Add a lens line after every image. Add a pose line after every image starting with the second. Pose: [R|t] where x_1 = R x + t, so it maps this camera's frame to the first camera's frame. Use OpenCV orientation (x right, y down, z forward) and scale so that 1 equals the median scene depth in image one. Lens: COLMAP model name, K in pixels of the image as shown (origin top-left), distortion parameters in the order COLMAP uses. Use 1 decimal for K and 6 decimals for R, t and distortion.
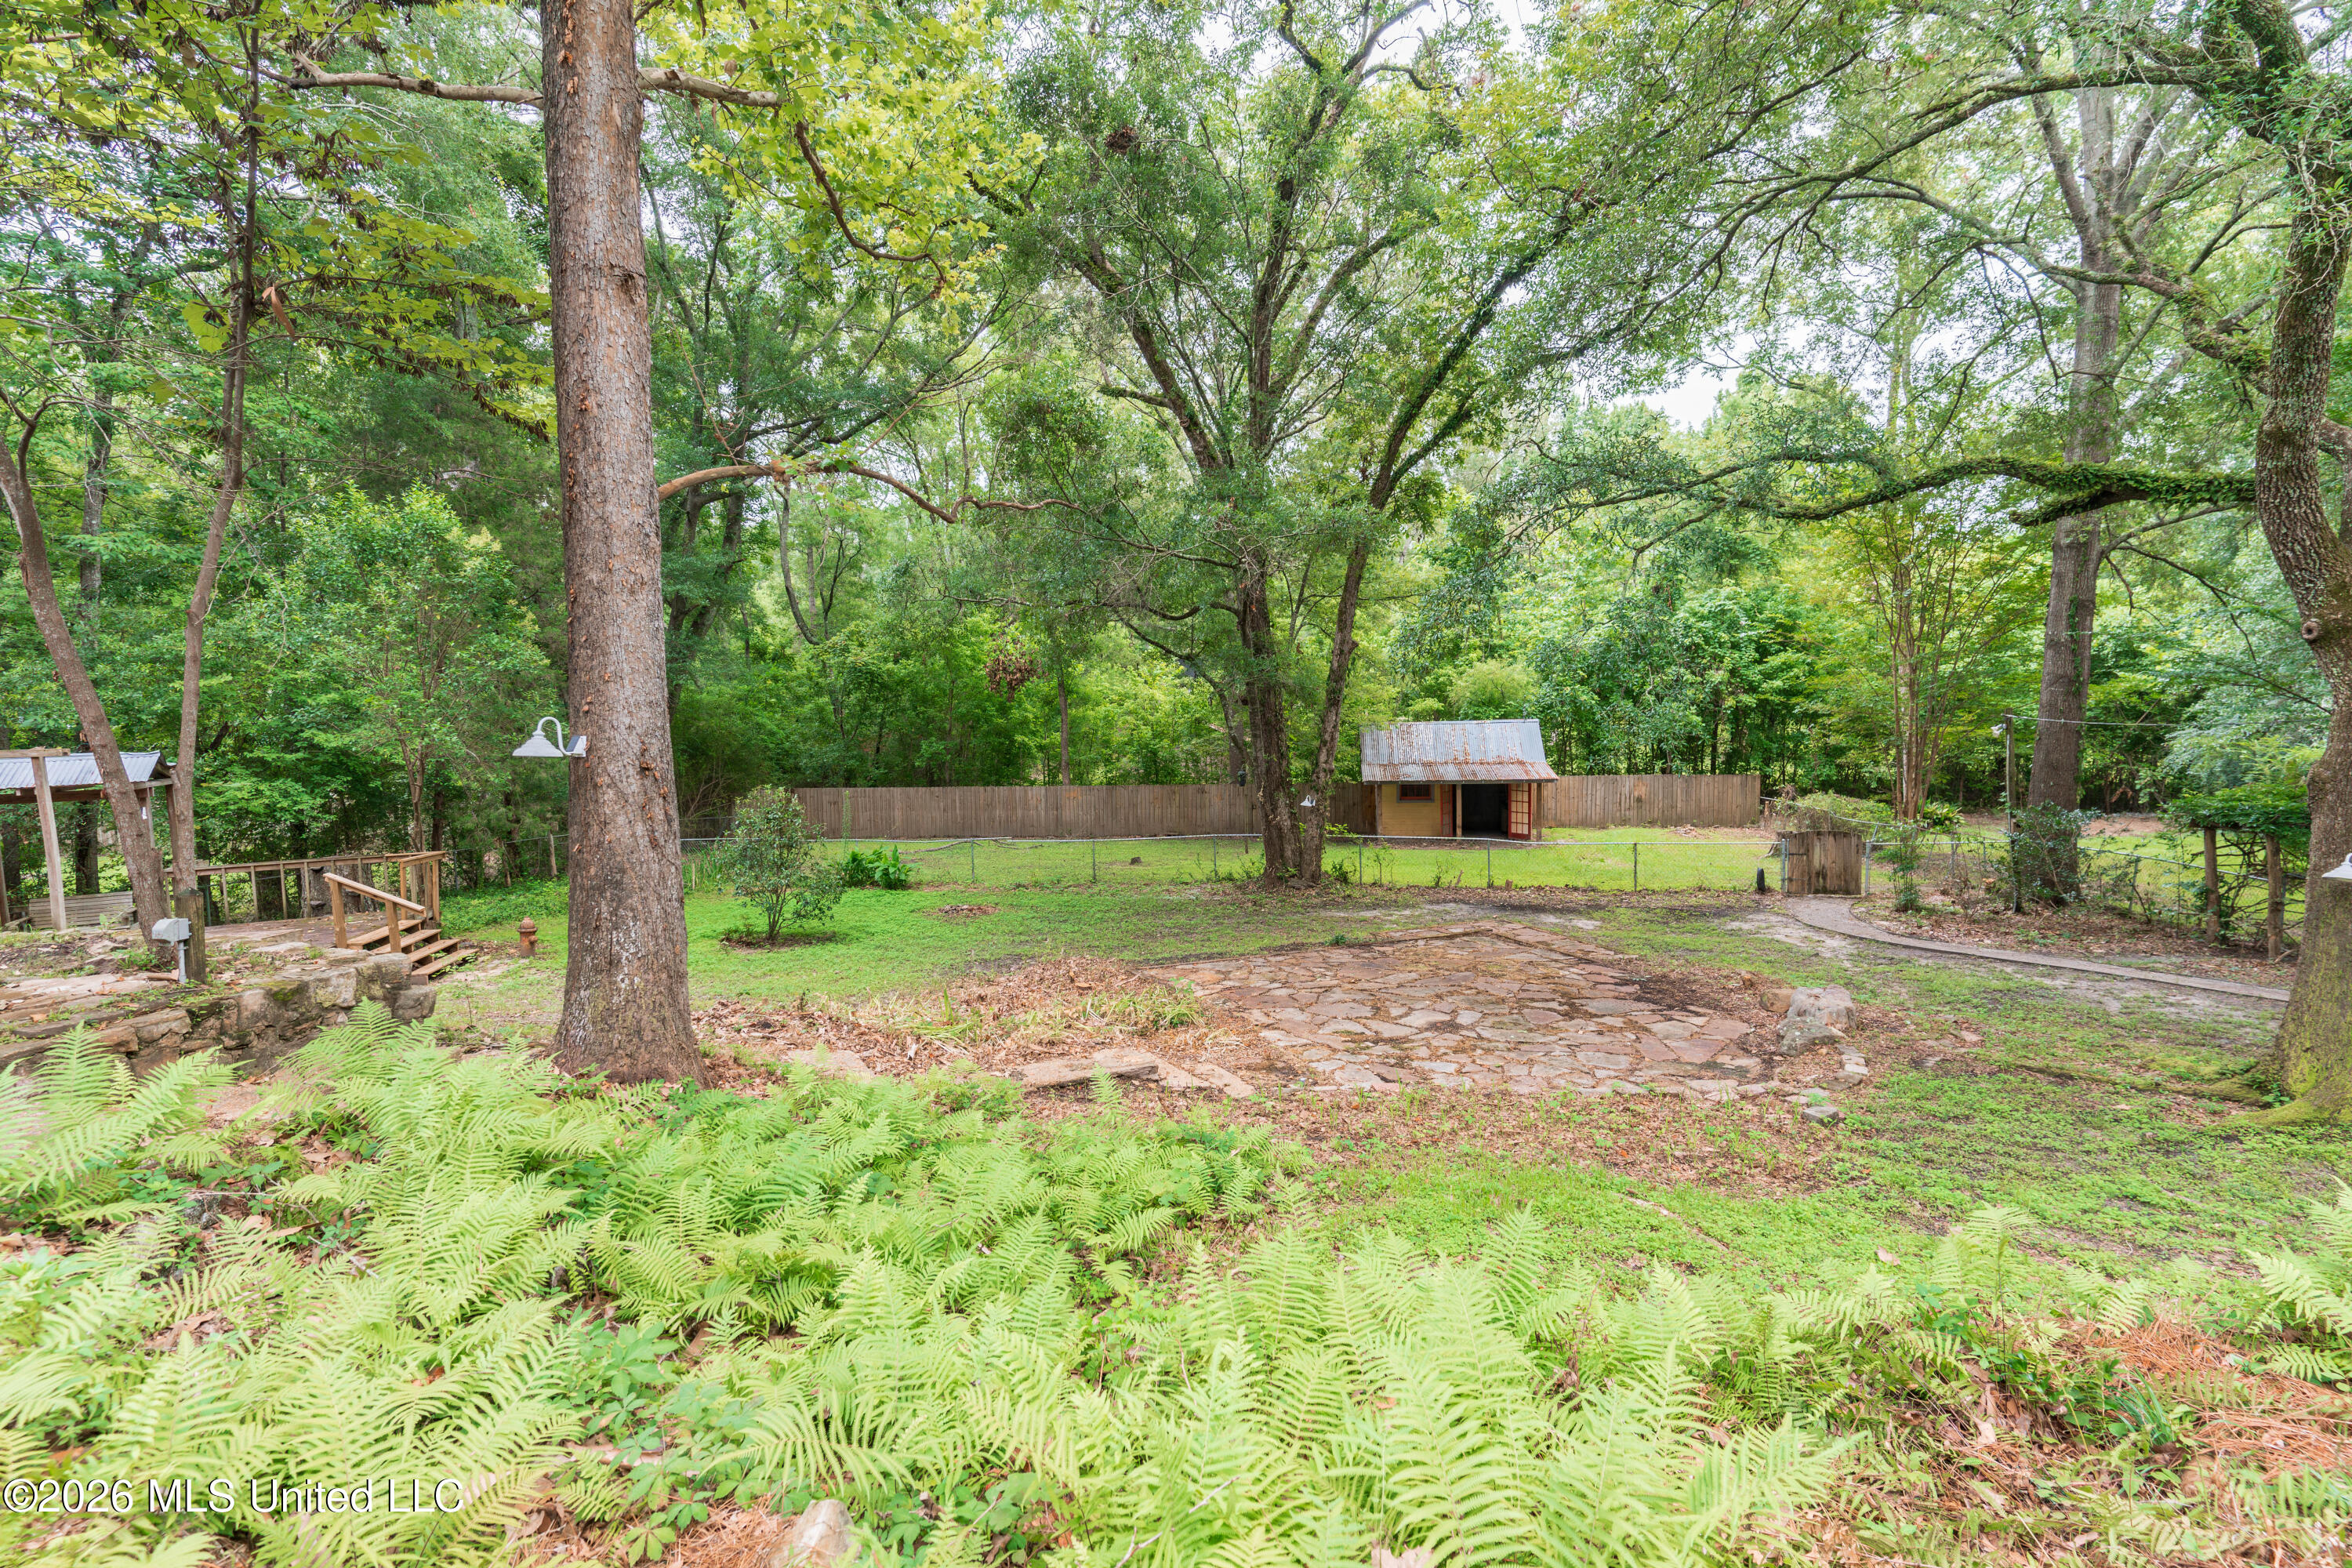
lens RADIAL K [[1133.7, 0, 1179.8], [0, 1133.7, 787.0], [0, 0, 1]] dist [0.000486, 0.000801]
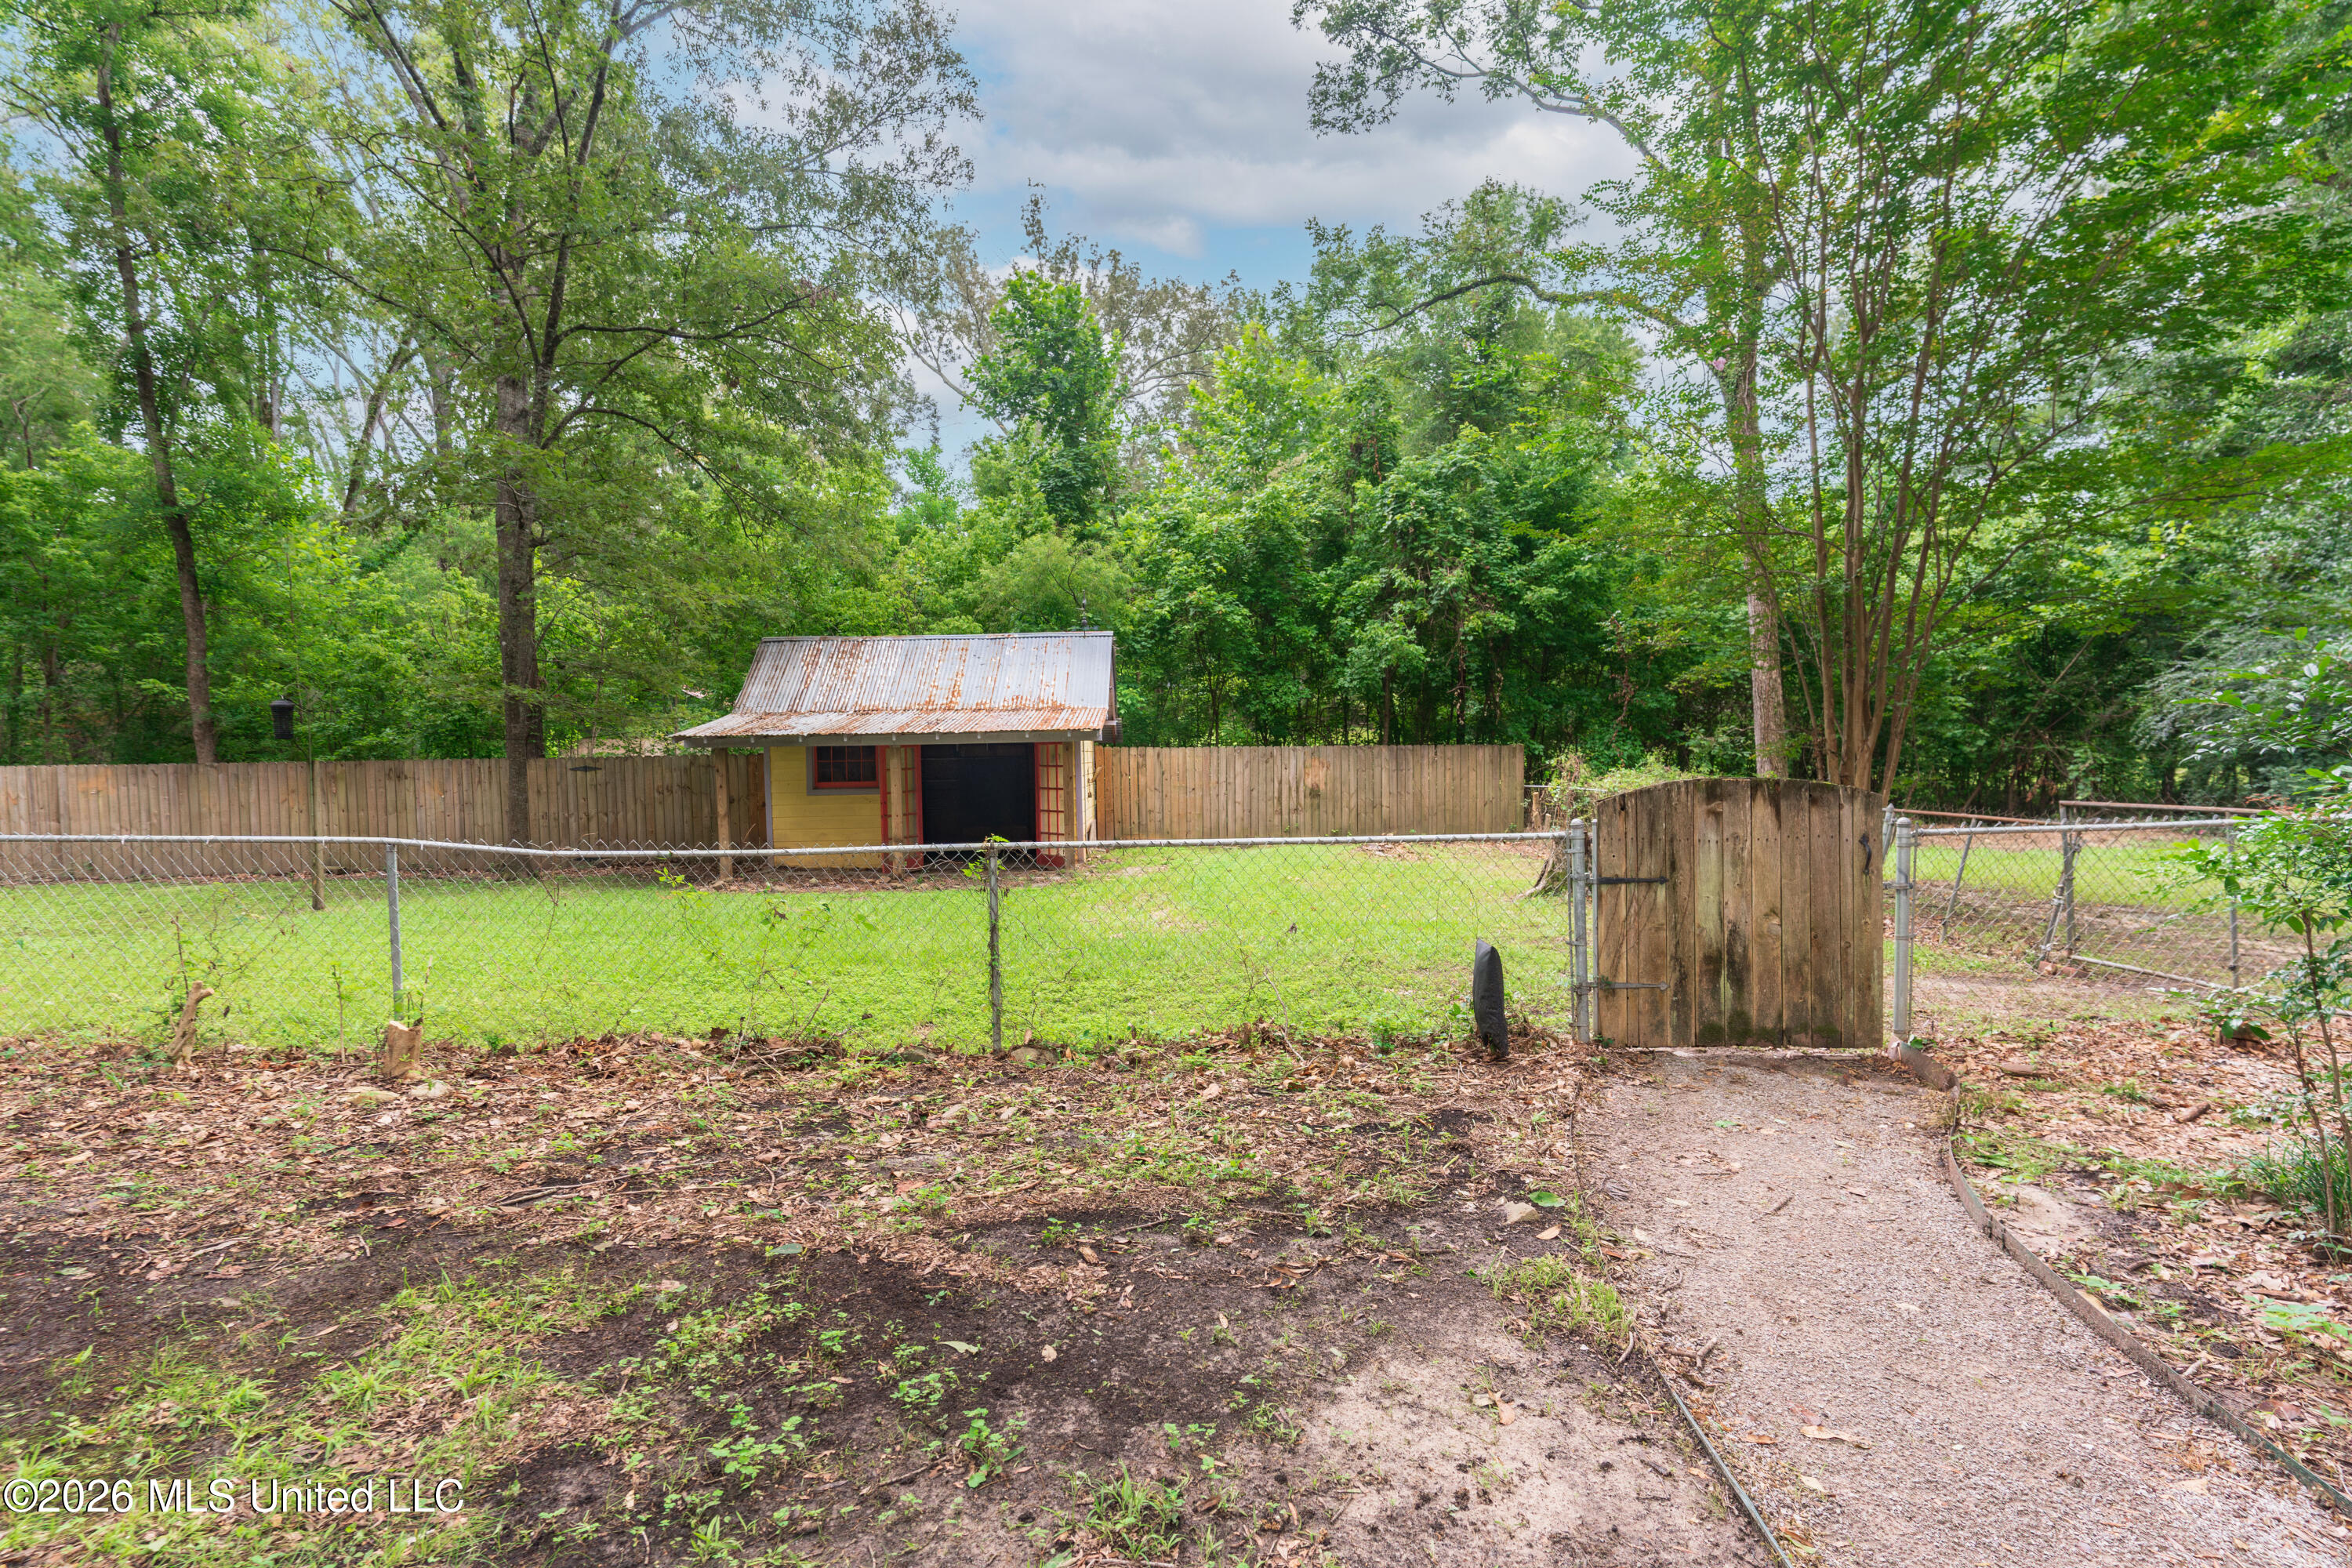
lens RADIAL K [[1133.7, 0, 1171.0], [0, 1133.7, 786.8], [0, 0, 1]] dist [0.000486, 0.000801]
pose [[0.987318, -0.001366, 0.158748, 0.243551], [0.007495, 0.999249, -0.038015, 0.028387], [-0.158577, 0.038722, 0.986587, 0.461732]]
